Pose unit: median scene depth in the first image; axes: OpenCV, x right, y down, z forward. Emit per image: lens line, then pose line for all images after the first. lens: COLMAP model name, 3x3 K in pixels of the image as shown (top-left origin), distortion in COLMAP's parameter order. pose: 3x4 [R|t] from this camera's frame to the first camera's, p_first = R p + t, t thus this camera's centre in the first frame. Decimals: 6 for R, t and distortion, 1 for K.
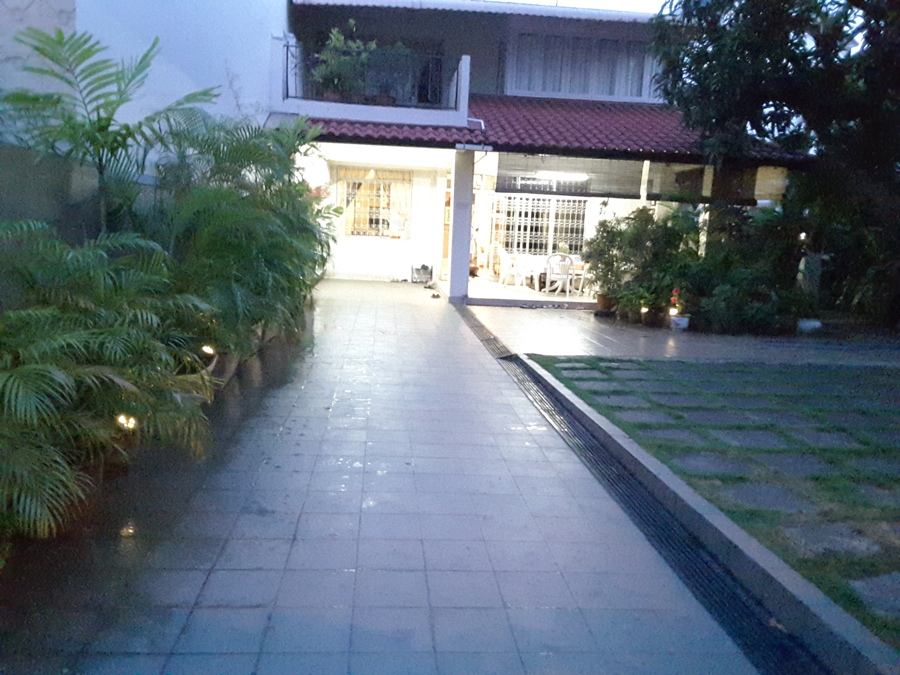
lens RADIAL K [[712.8, 0, 448.2], [0, 712.8, 325.8], [0, 0, 1]] dist [0.070030, -0.003358]
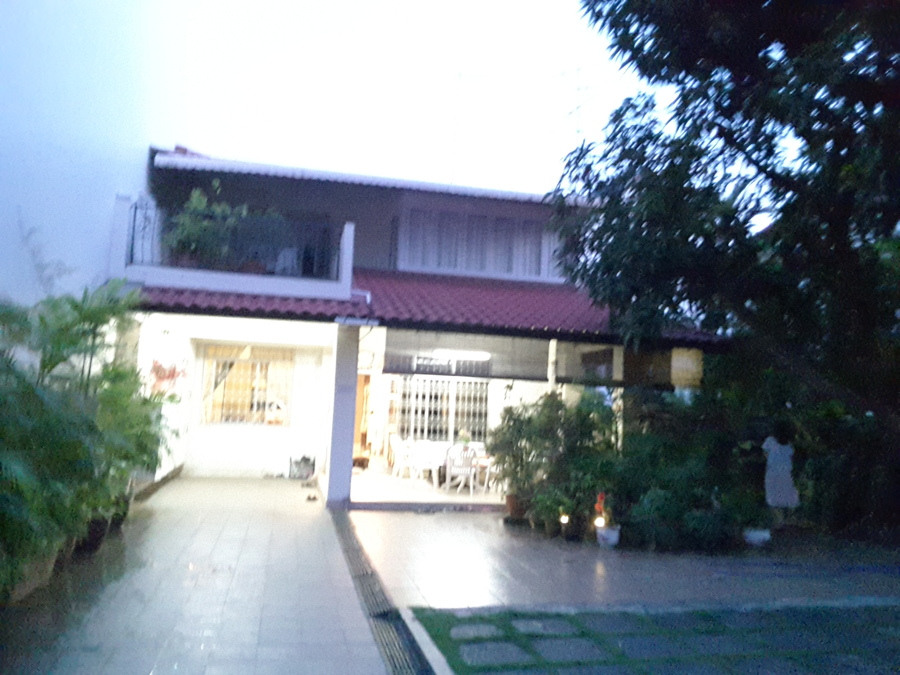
lens RADIAL K [[712.8, 0, 448.2], [0, 712.8, 325.8], [0, 0, 1]] dist [0.070030, -0.003358]
pose [[0.991430, 0.010976, 0.130179, 0.029525], [0.021137, 0.969859, -0.242750, -0.032290], [-0.128920, 0.243421, 0.961315, 0.150222]]
